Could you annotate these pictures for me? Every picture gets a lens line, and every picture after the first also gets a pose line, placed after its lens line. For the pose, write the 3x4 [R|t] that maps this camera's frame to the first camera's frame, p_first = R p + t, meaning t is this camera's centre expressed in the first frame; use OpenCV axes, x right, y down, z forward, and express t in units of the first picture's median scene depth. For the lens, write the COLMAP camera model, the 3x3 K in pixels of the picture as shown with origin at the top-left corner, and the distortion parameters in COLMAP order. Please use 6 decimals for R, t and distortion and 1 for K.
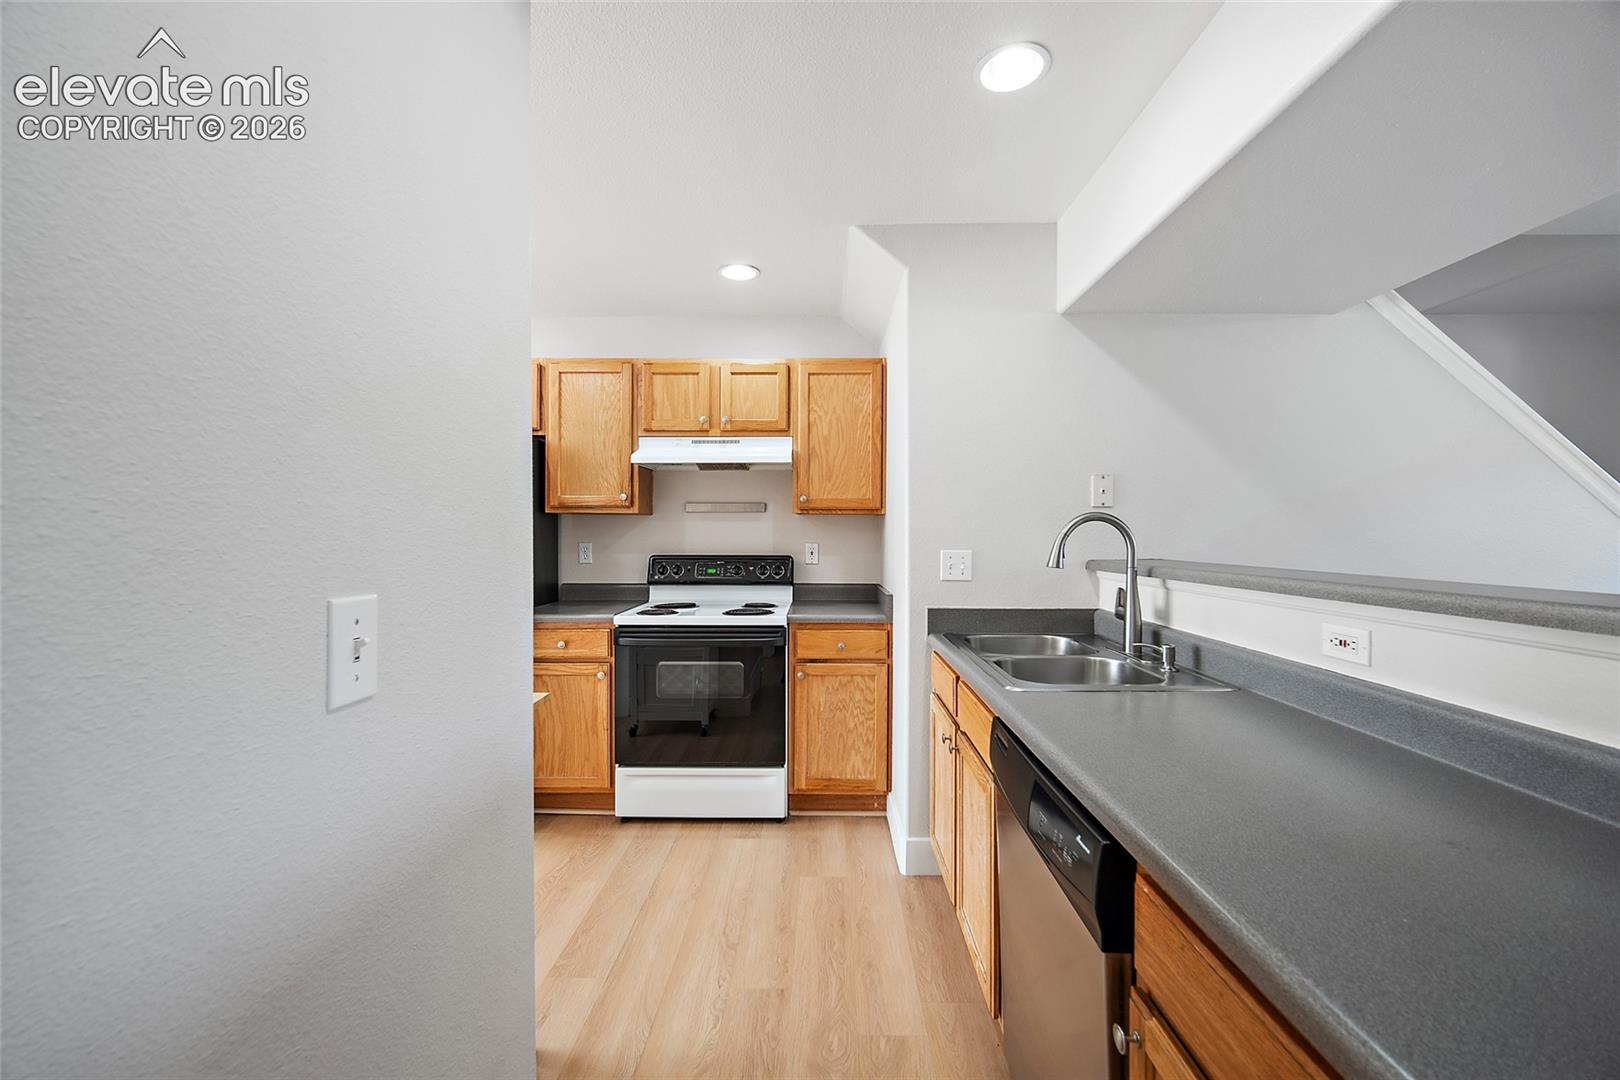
lens RADIAL K [[633.6, 0, 811.7], [0, 633.6, 537.1], [0, 0, 1]] dist [-0.001779, -0.000317]
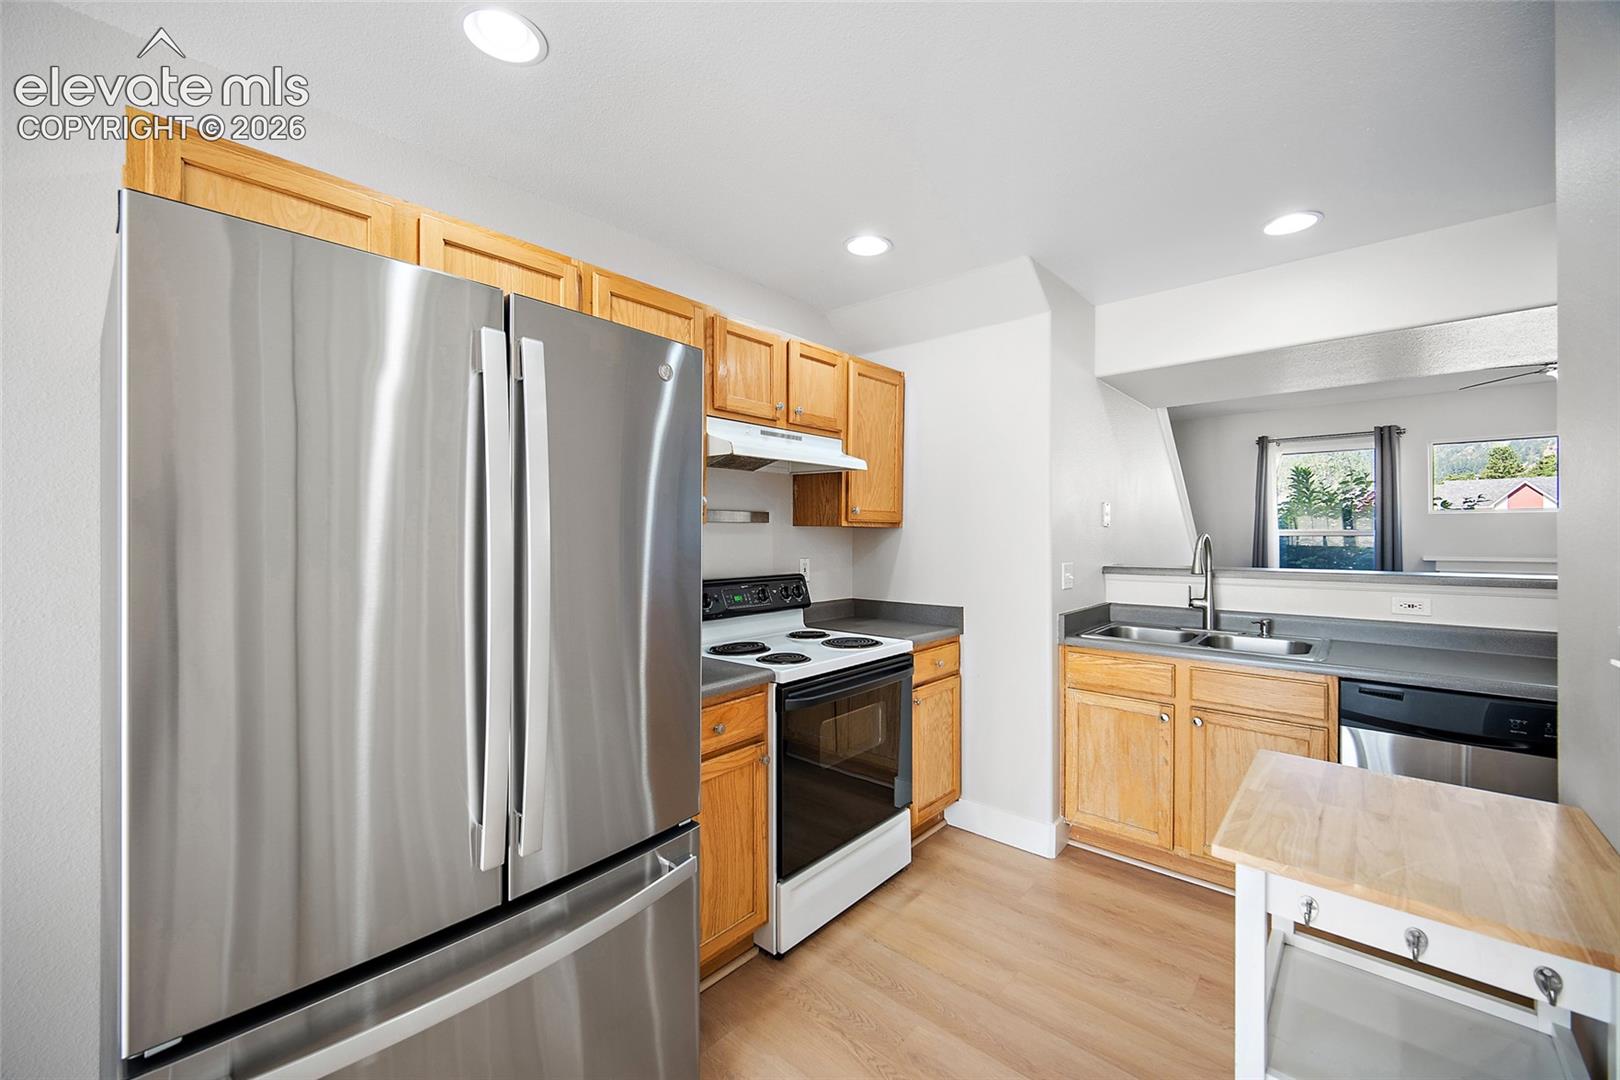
lens RADIAL K [[633.6, 0, 811.7], [0, 633.6, 537.1], [0, 0, 1]] dist [-0.001779, -0.000317]
pose [[0.651632, -0.005688, 0.758514, -0.820839], [0.005920, 0.999980, 0.002413, -0.027711], [-0.758512, 0.002918, 0.651652, 0.508470]]
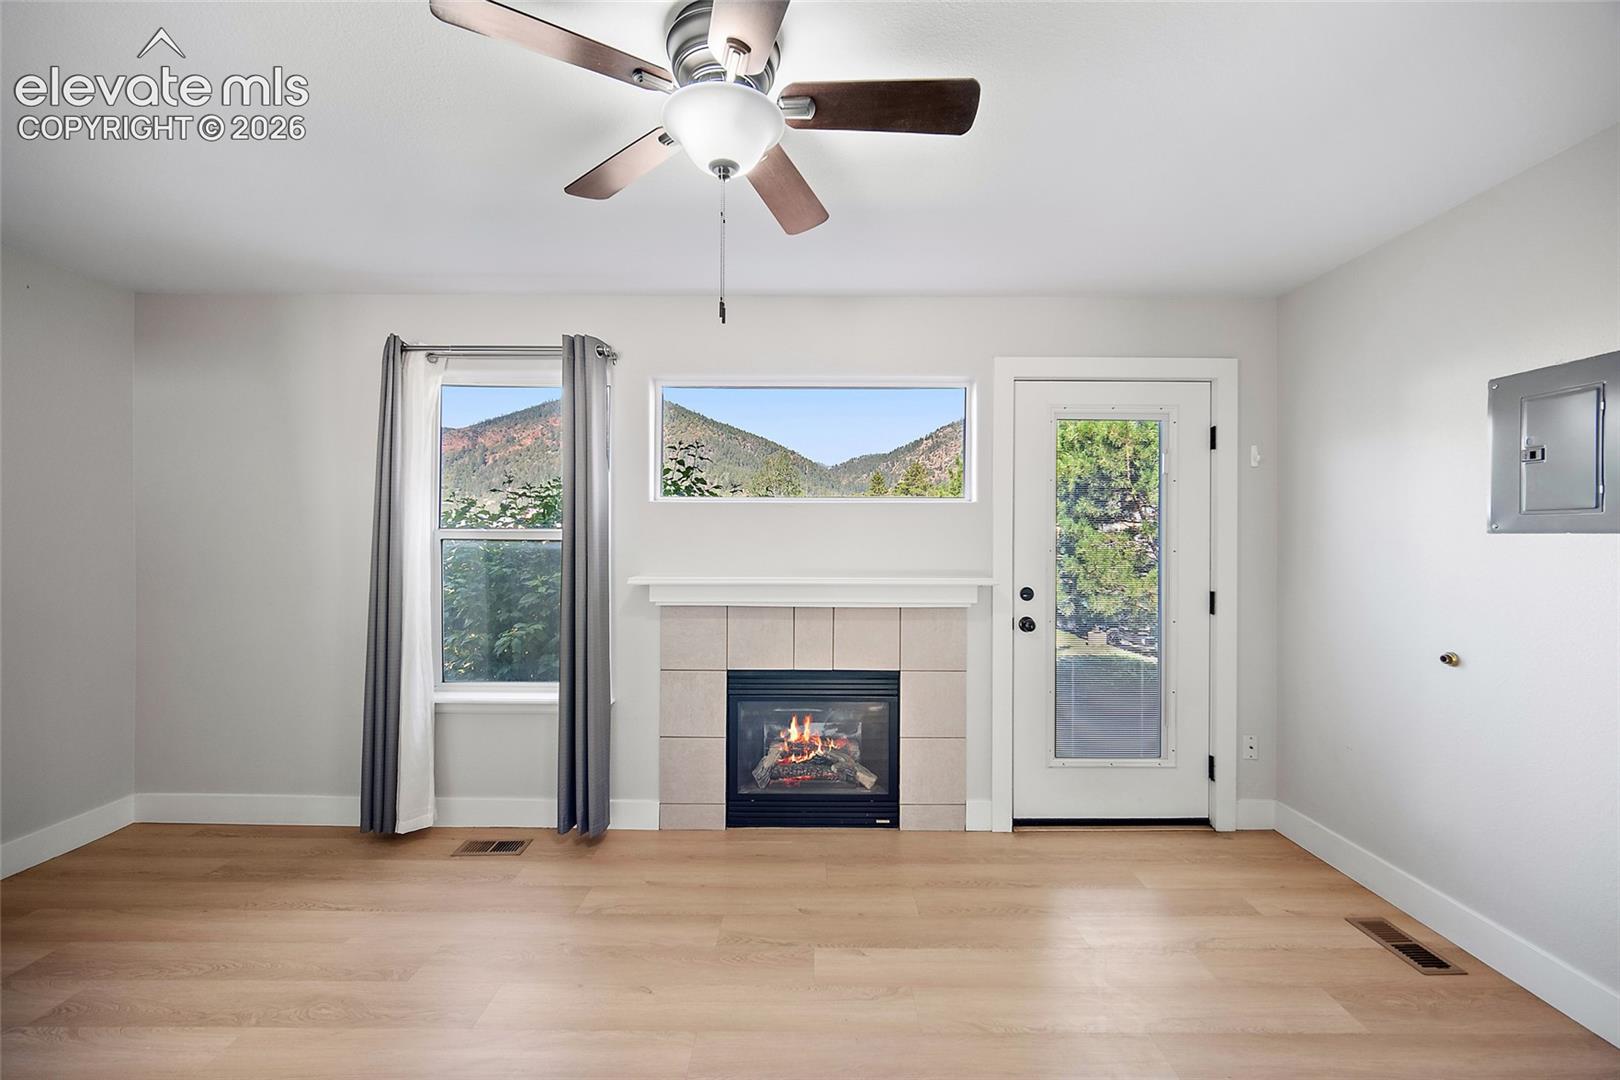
lens RADIAL K [[640.9, 0, 813.8], [0, 640.9, 535.4], [0, 0, 1]] dist [-0.002251, -0.000385]
pose [[-0.014790, -0.000540, 0.999890, 0.629422], [0.001678, 0.999998, 0.000565, -0.025135], [-0.999889, 0.001687, -0.014789, 0.094348]]
